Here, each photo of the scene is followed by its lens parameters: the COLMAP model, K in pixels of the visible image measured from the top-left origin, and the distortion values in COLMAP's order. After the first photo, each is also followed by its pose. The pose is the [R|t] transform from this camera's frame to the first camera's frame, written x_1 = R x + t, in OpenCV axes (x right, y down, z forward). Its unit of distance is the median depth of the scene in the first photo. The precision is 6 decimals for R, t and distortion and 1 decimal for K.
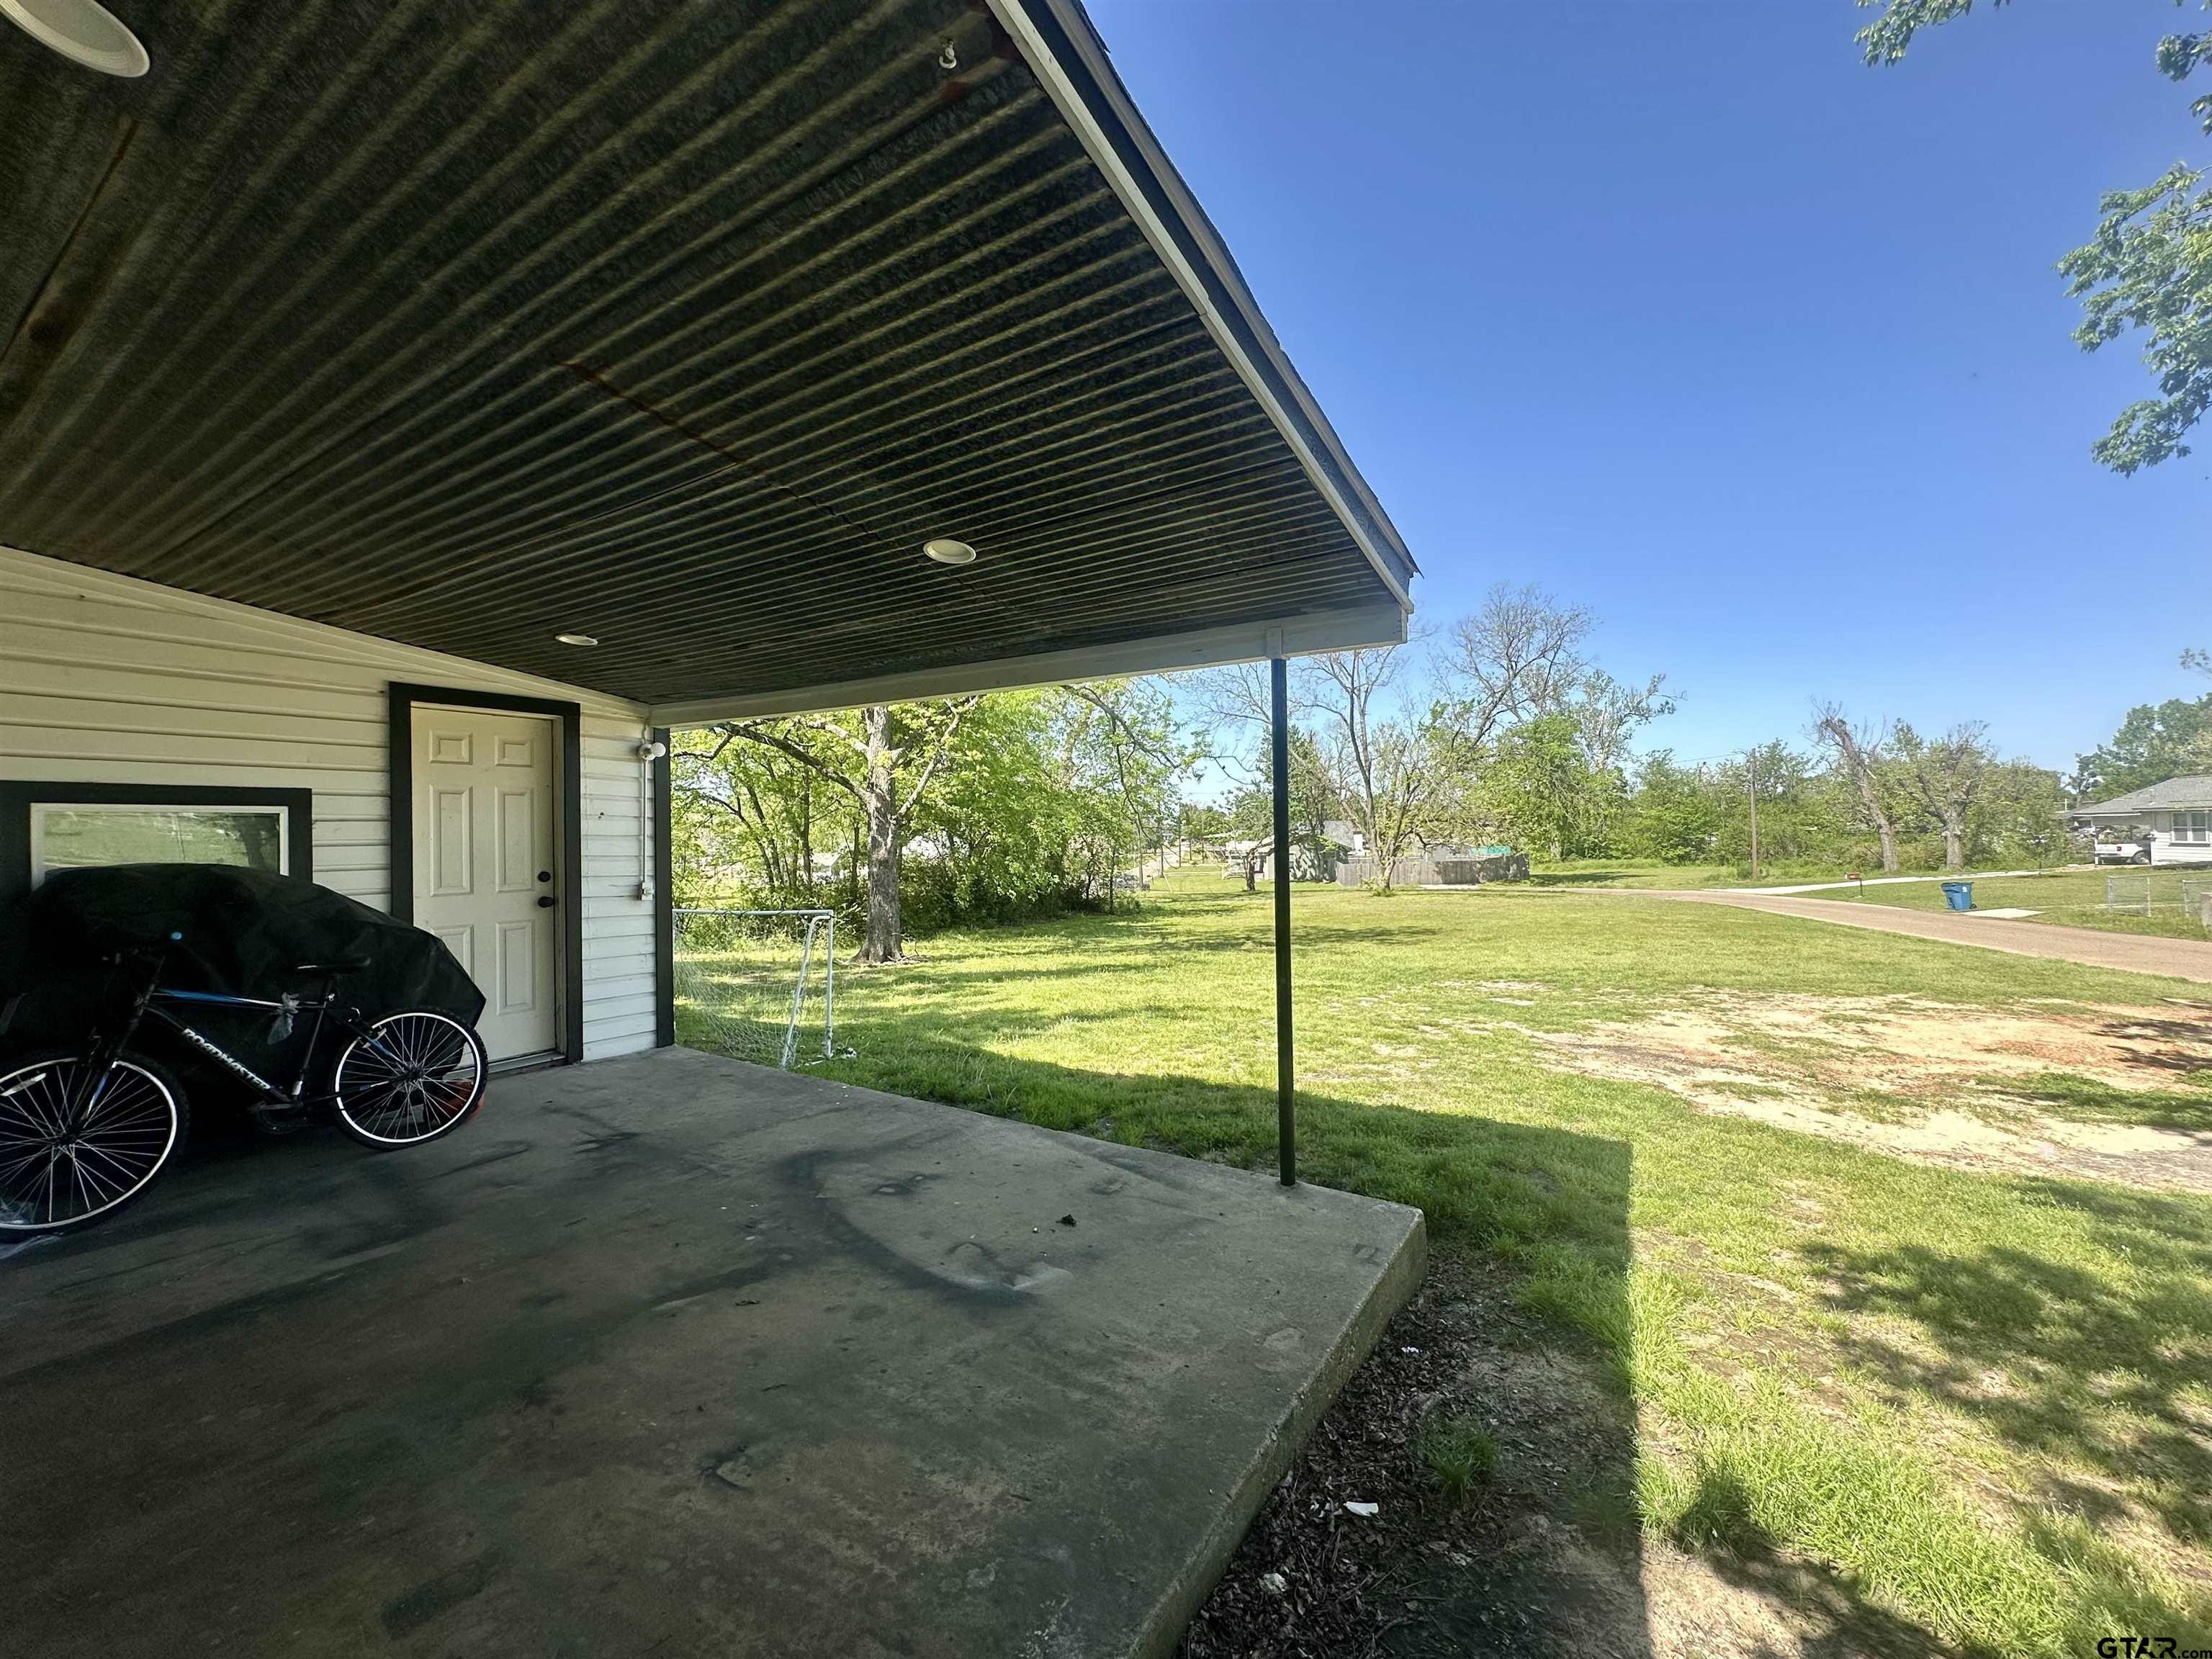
lens RADIAL K [[881.0, 0, 1107.6], [0, 881.0, 827.9], [0, 0, 1]] dist [0.000464, 0.000250]
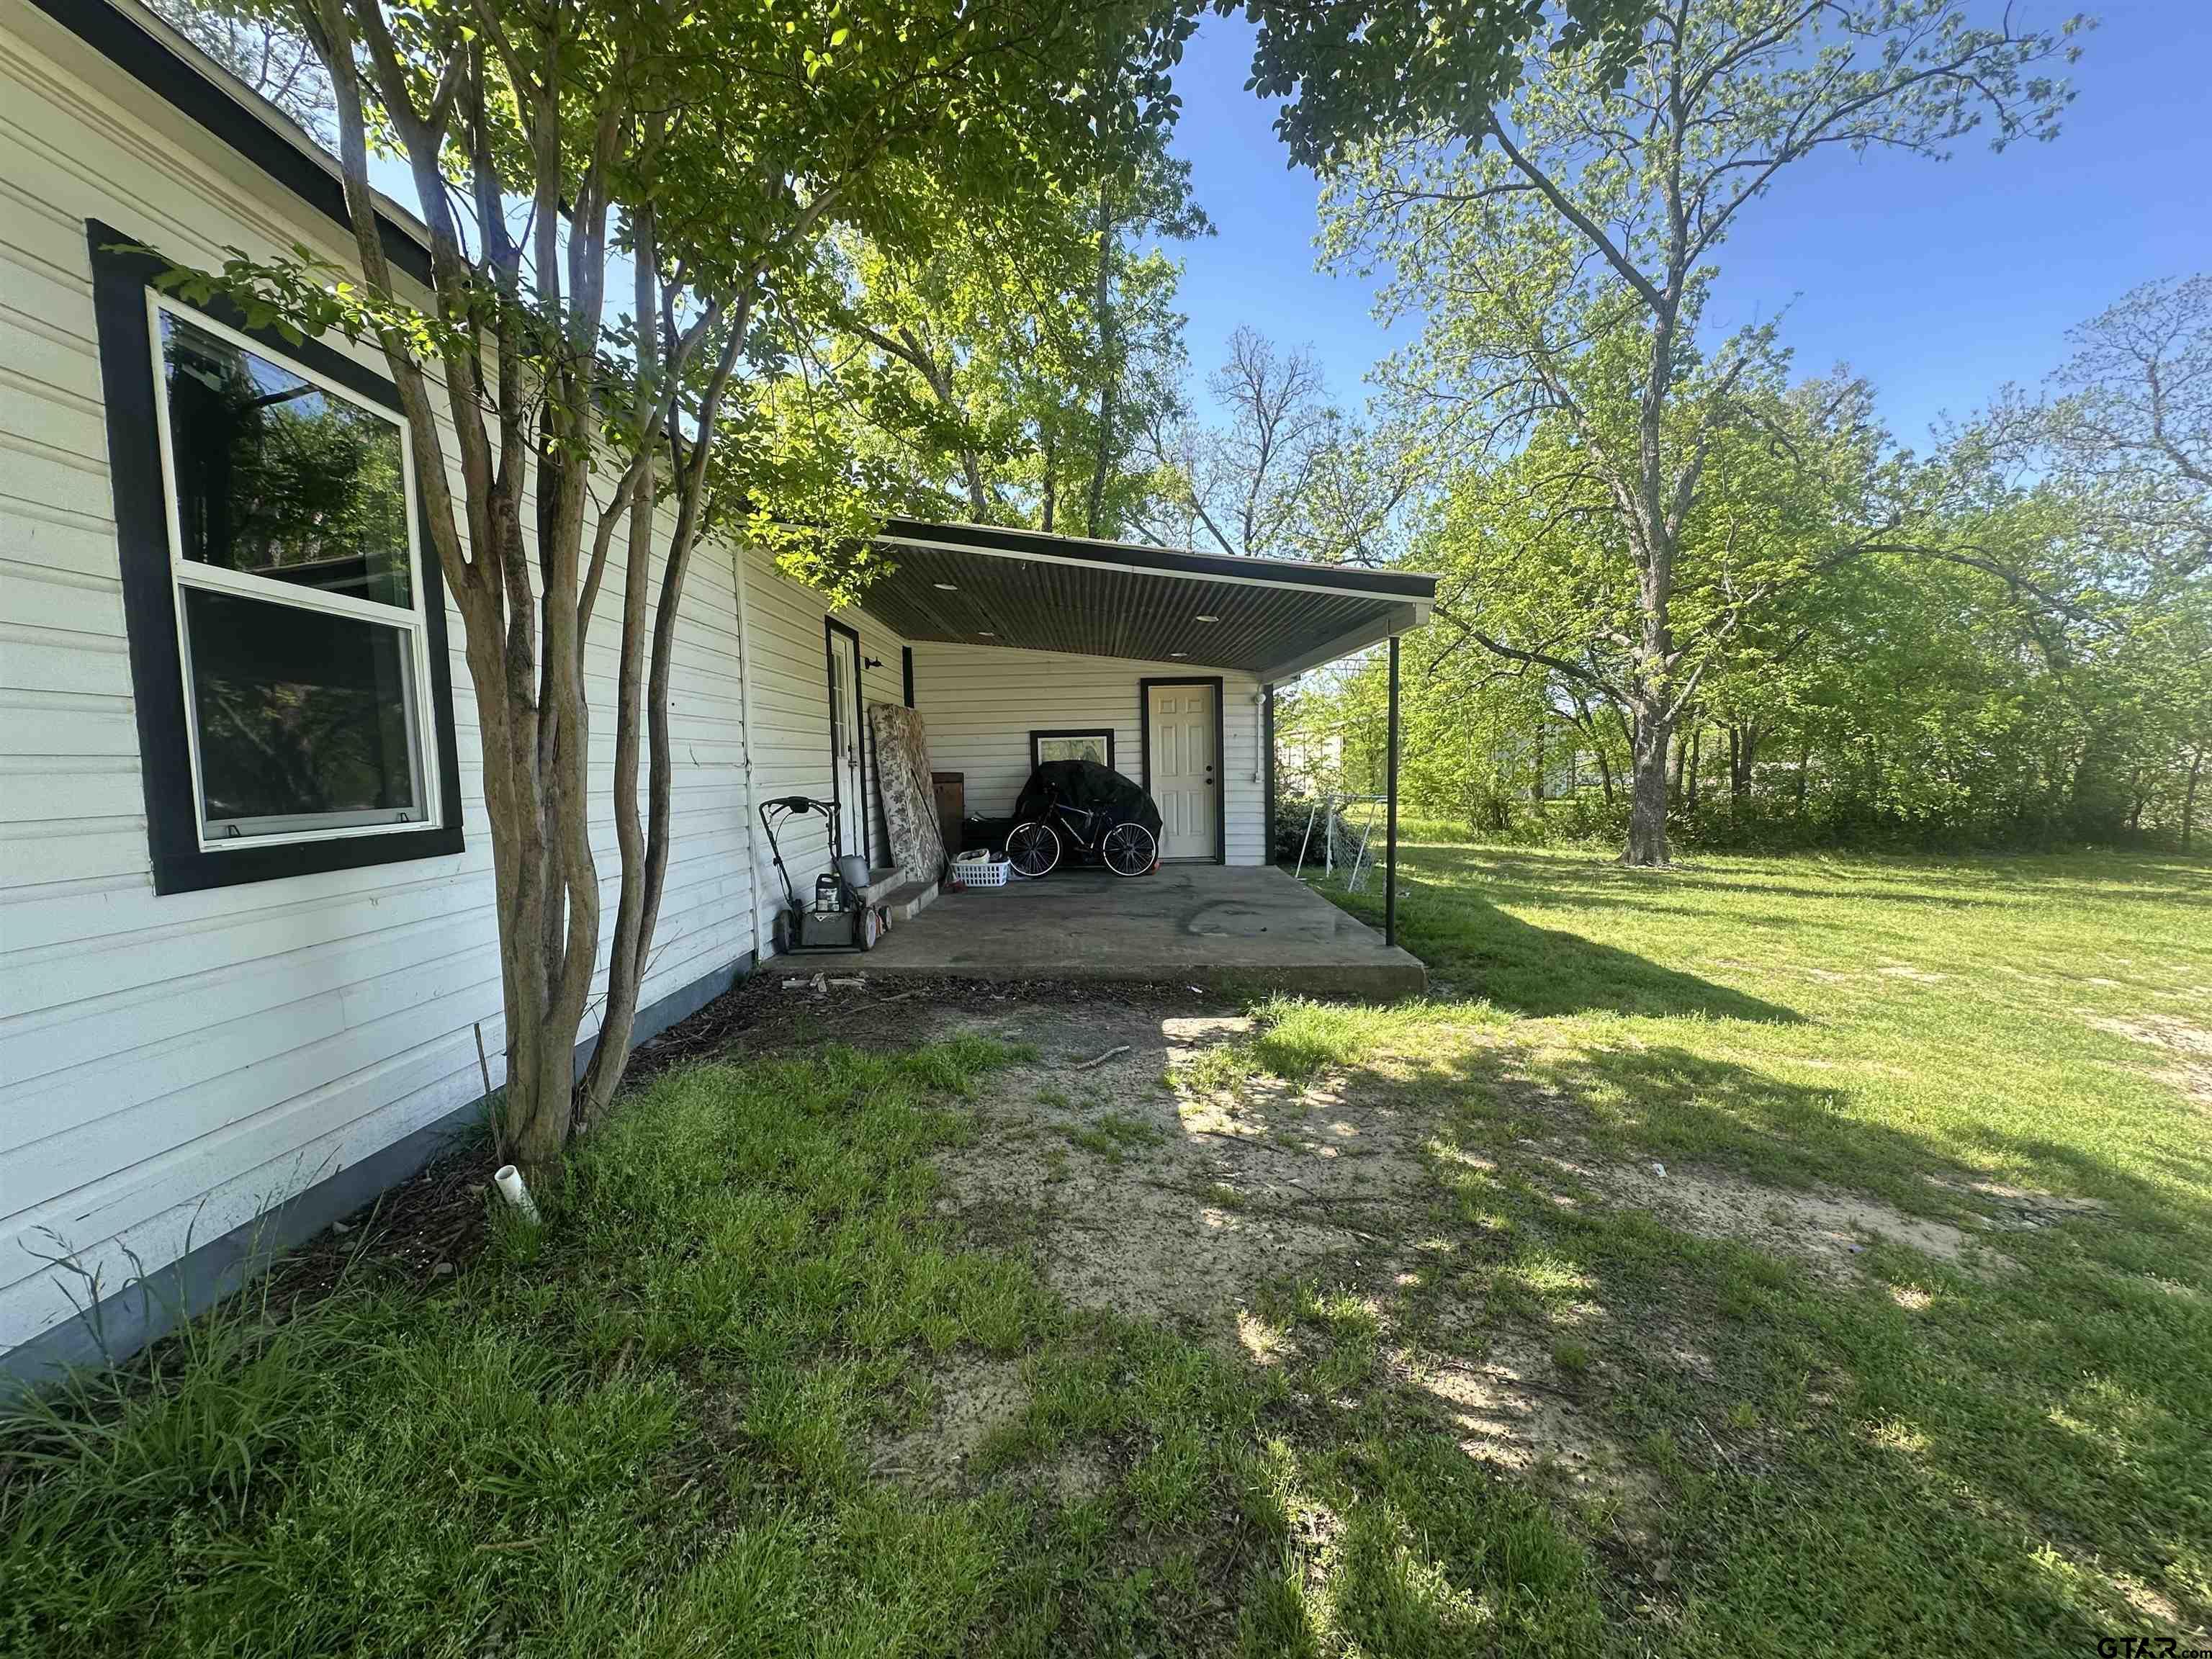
lens RADIAL K [[881.0, 0, 1107.6], [0, 881.0, 827.9], [0, 0, 1]] dist [0.000464, 0.000250]
pose [[0.544551, 0.065026, -0.836203, 0.096974], [0.020960, 0.995624, 0.091073, 0.000456], [0.838466, -0.067120, 0.540805, -0.027762]]
